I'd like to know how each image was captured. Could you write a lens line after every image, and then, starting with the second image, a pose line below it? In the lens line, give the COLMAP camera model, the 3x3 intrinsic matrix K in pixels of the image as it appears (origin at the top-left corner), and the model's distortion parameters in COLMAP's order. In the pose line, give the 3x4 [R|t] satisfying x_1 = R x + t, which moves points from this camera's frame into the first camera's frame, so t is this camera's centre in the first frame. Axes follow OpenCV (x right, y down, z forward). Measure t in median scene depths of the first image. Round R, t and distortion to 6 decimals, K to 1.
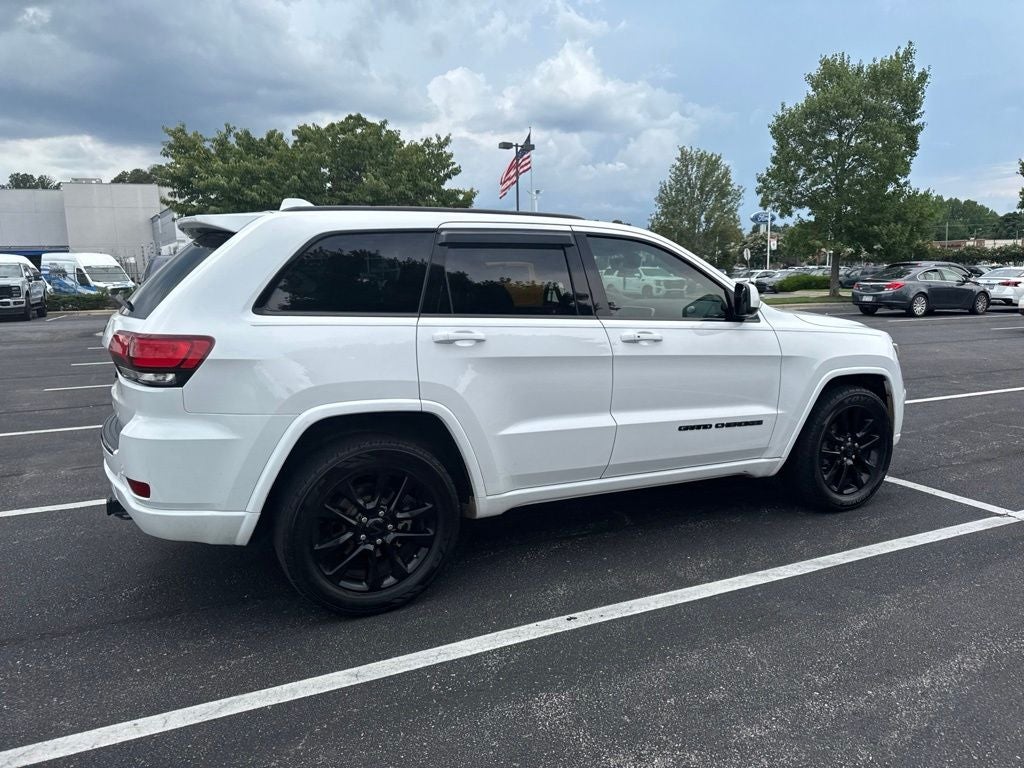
lens RADIAL K [[731.3, 0, 519.7], [0, 731.3, 375.9], [0, 0, 1]] dist [0.028357, -0.034186]
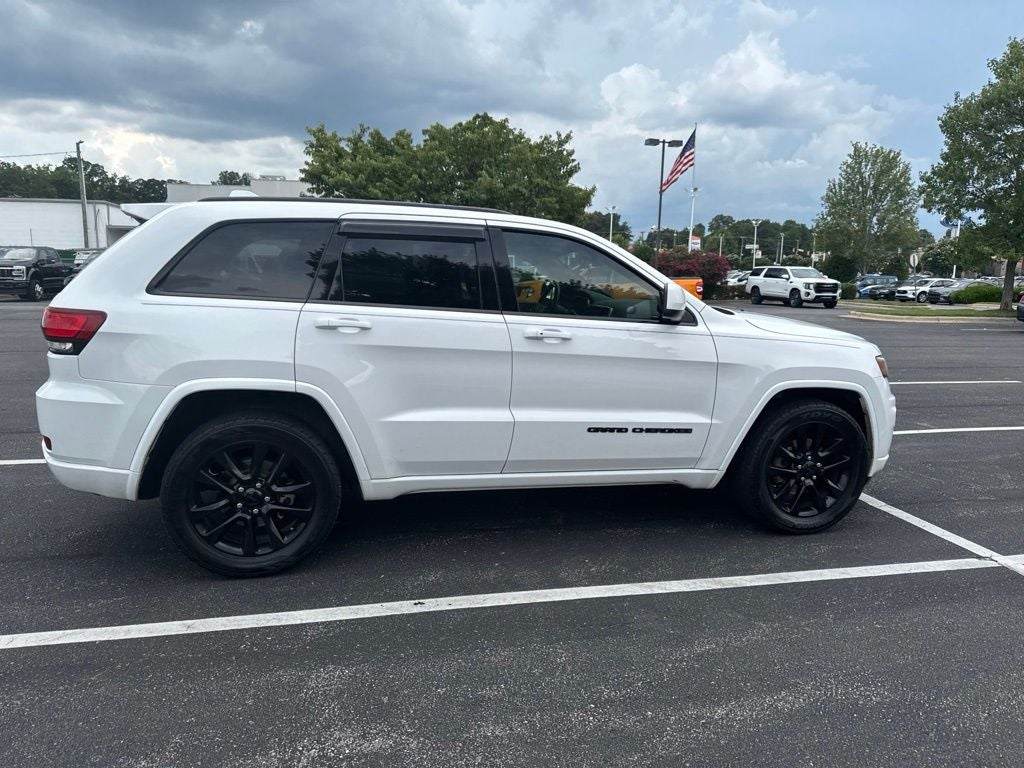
lens RADIAL K [[731.3, 0, 519.1], [0, 731.3, 384.7], [0, 0, 1]] dist [0.028357, -0.034186]
pose [[0.975481, 0.062109, -0.211139, 0.283386], [-0.059340, 0.998049, 0.019433, -0.001331], [0.211934, -0.006428, 0.977263, 0.022494]]
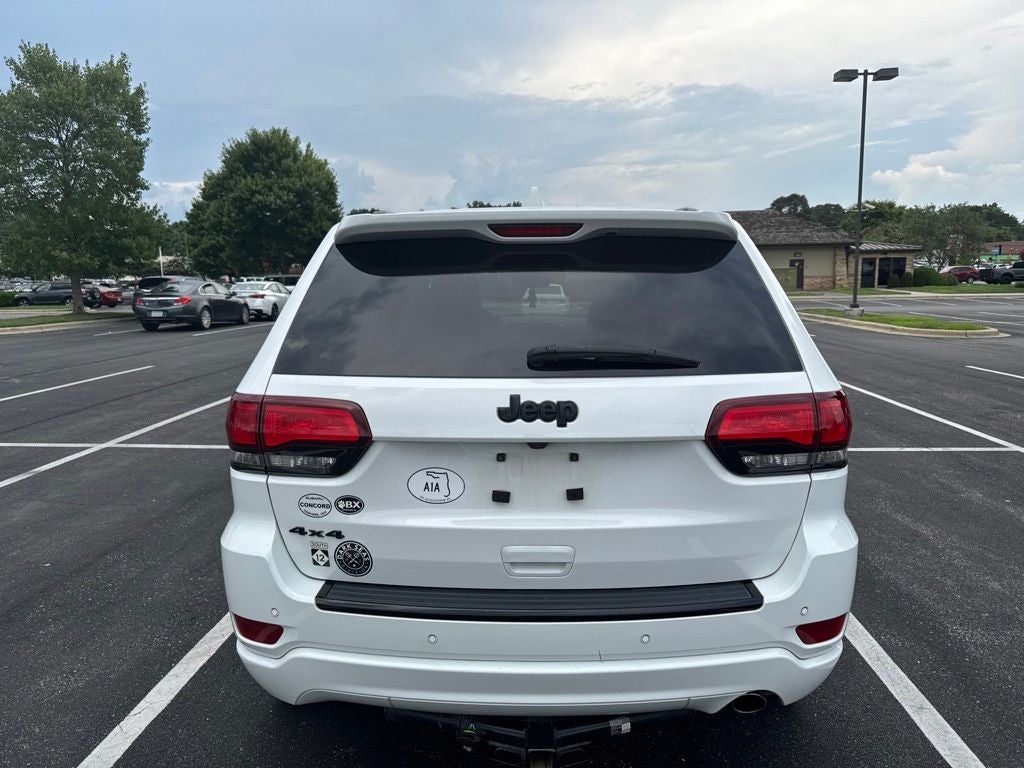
lens RADIAL K [[731.3, 0, 514.9], [0, 731.3, 382.6], [0, 0, 1]] dist [0.028357, -0.034186]
pose [[0.471426, -0.122988, 0.873288, -0.767722], [0.131835, 0.988929, 0.068105, -0.090229], [-0.871996, 0.083024, 0.482421, 0.585795]]
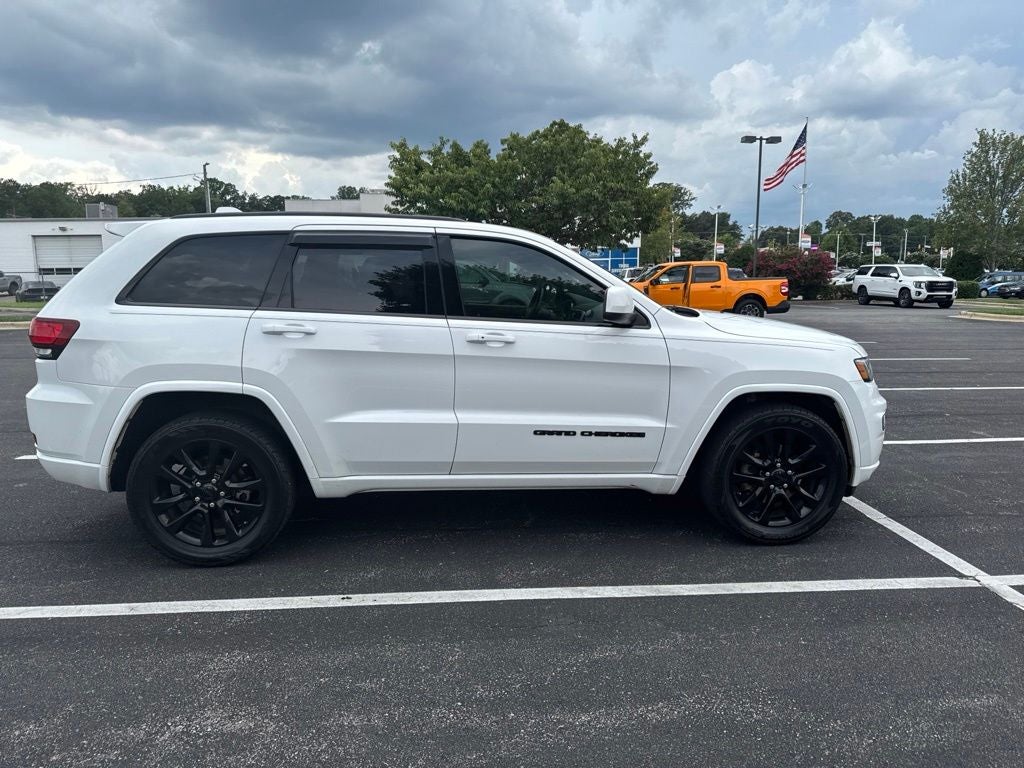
lens RADIAL K [[731.3, 0, 518.2], [0, 731.3, 376.8], [0, 0, 1]] dist [0.028357, -0.034186]
pose [[0.933755, 0.059159, -0.352989, 0.463402], [-0.058914, 0.998197, 0.011447, -0.011164], [0.353030, 0.010107, 0.935557, 0.062010]]
